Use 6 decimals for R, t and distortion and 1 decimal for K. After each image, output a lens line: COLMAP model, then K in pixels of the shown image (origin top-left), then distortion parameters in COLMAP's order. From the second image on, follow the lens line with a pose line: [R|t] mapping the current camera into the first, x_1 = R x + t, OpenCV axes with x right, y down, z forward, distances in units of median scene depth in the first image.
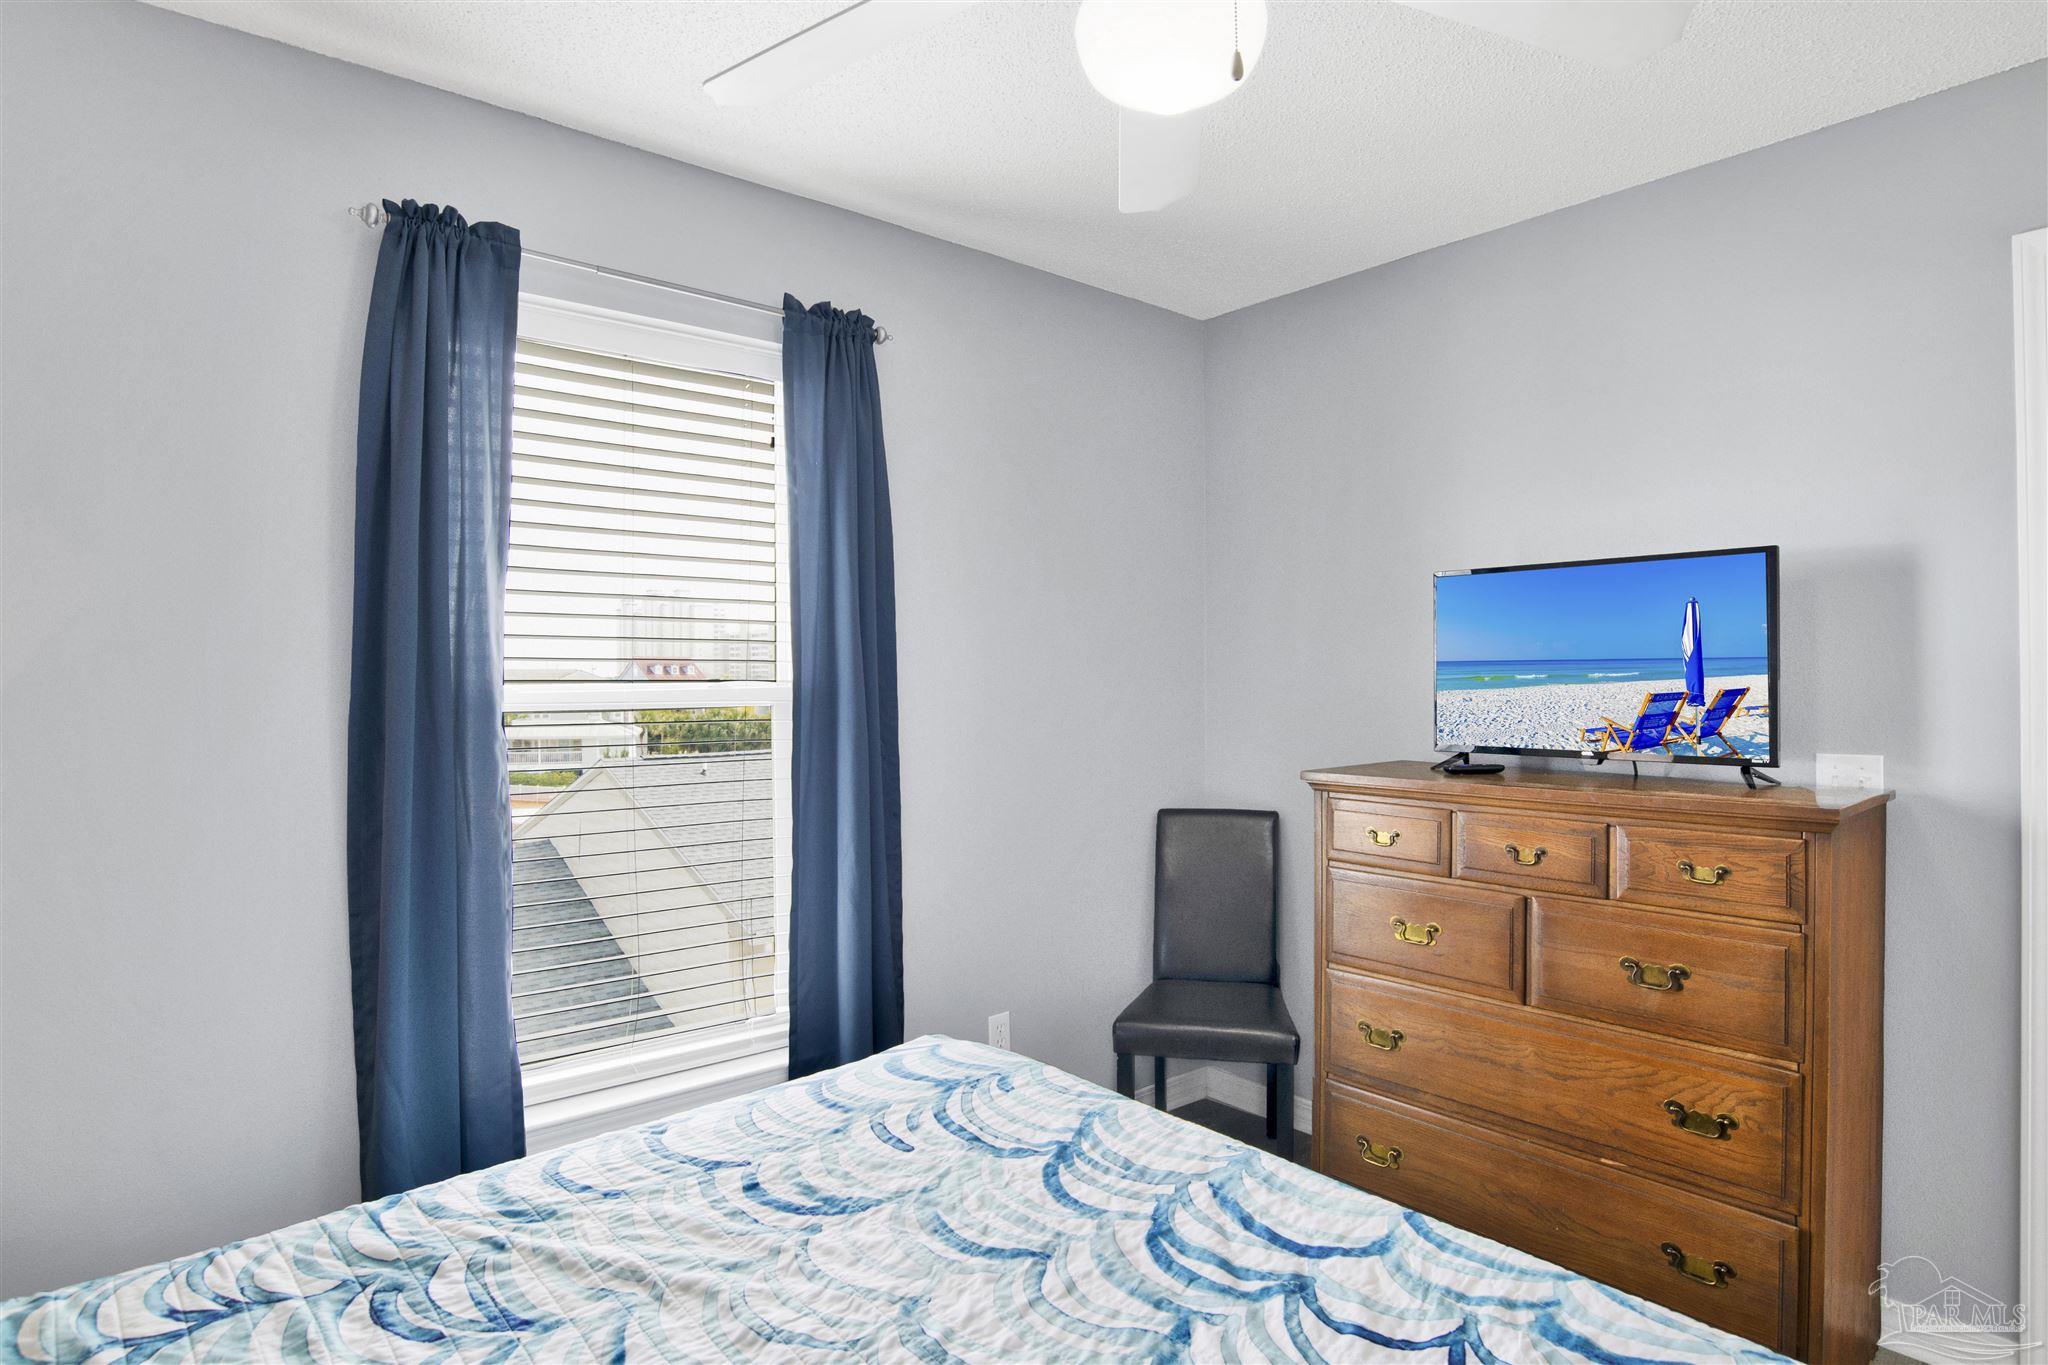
lens RADIAL K [[1082.3, 0, 1024.6], [0, 1082.3, 680.9], [0, 0, 1]] dist [-0.065991, 0.023829]
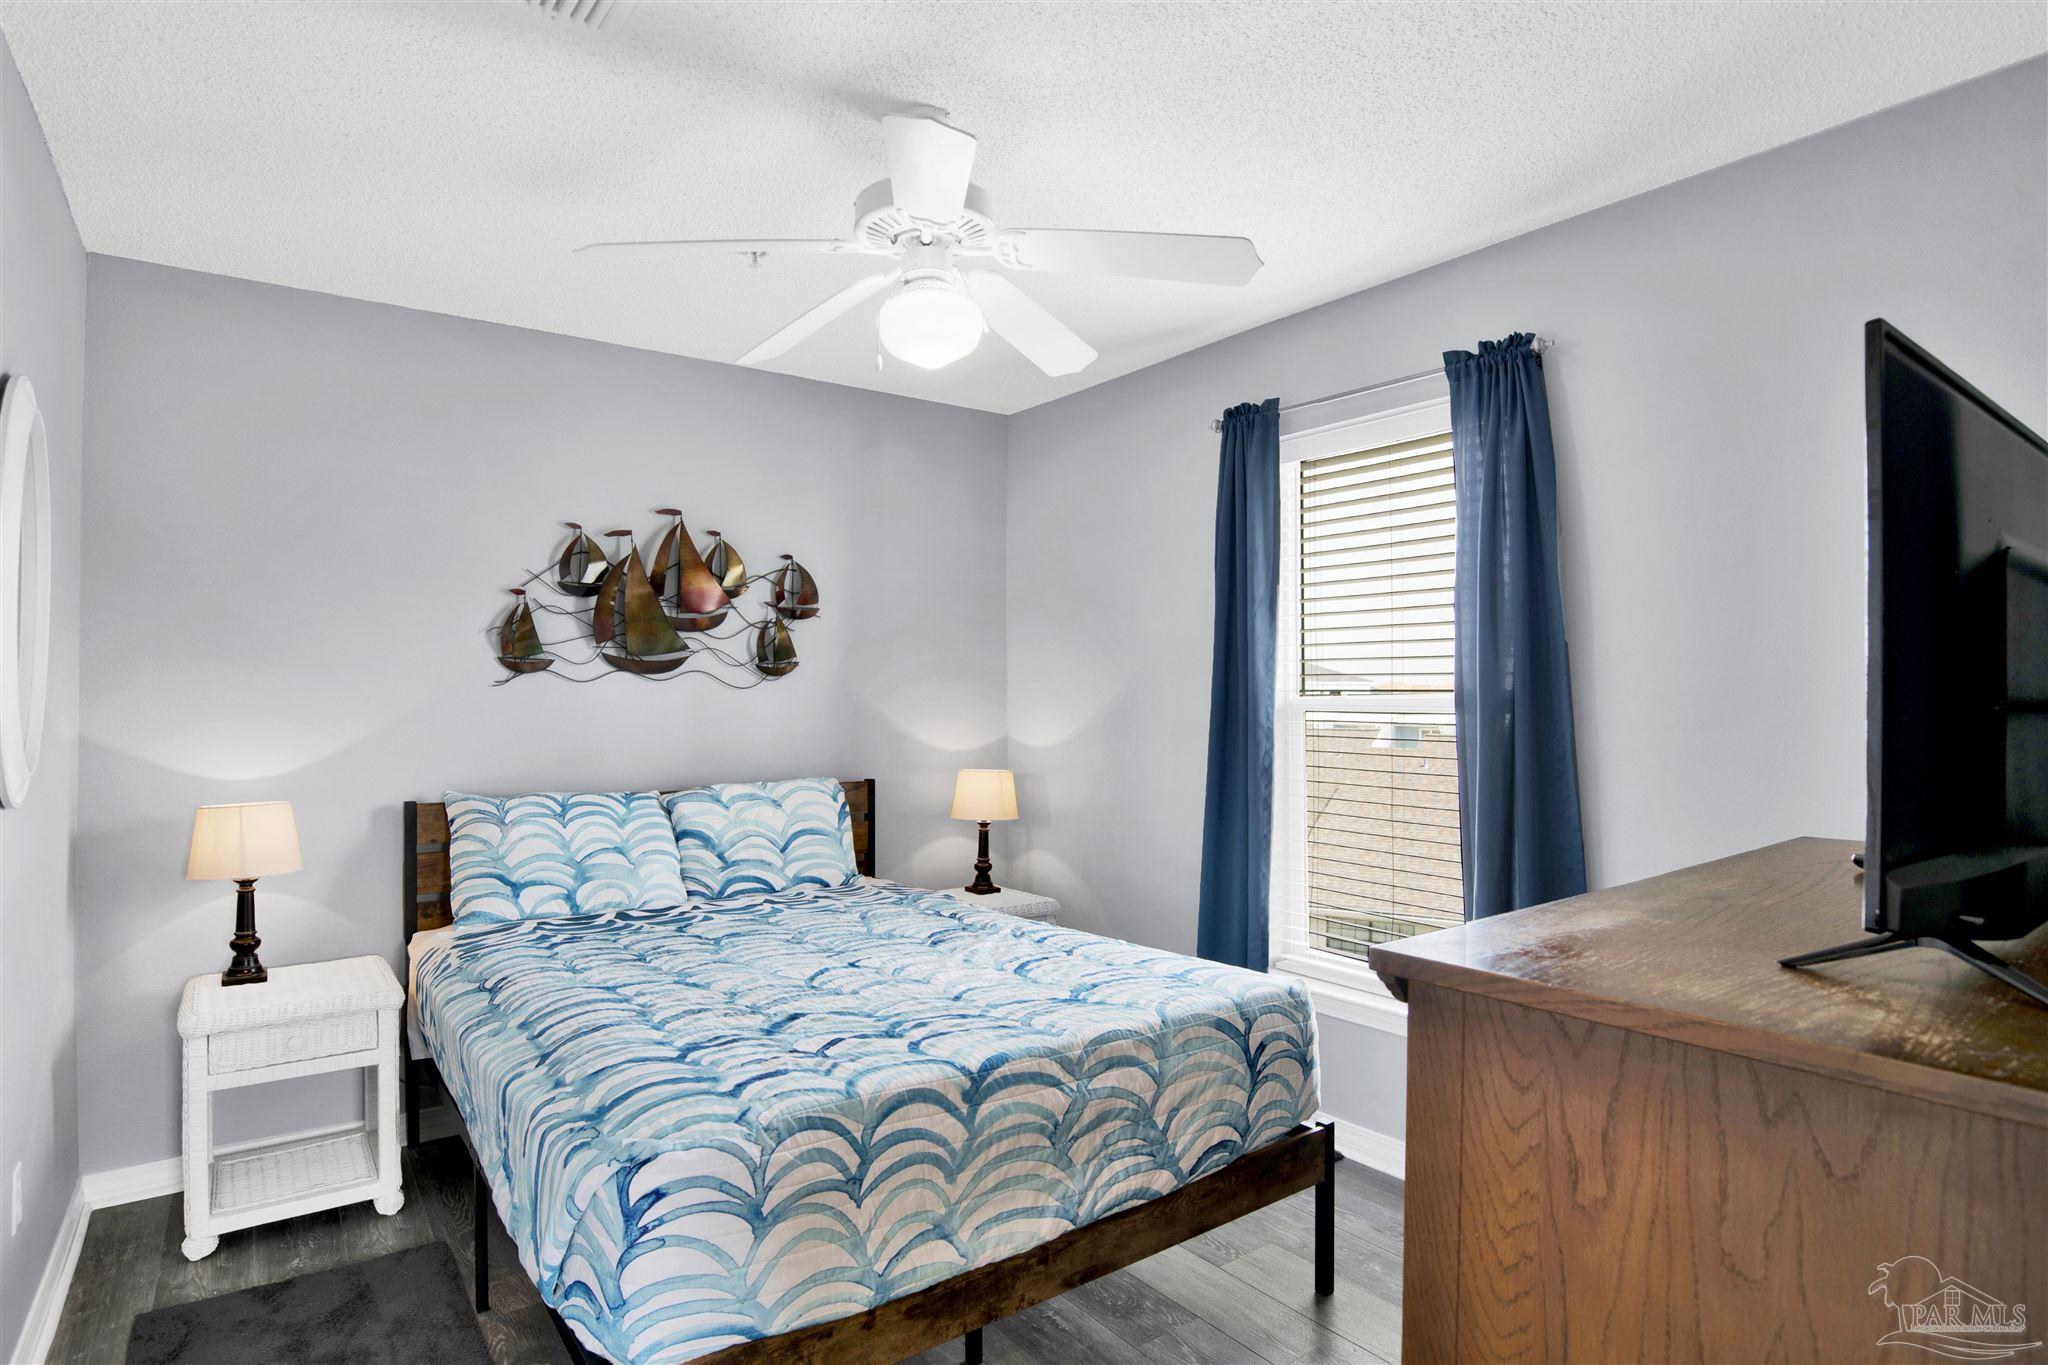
lens RADIAL K [[1082.3, 0, 1024.6], [0, 1082.3, 680.9], [0, 0, 1]] dist [-0.065991, 0.023829]
pose [[-0.064101, -0.006462, -0.997923, 1.535408], [-0.005073, 0.999968, -0.006150, 0.000023], [0.997931, 0.004669, -0.064131, 1.014519]]
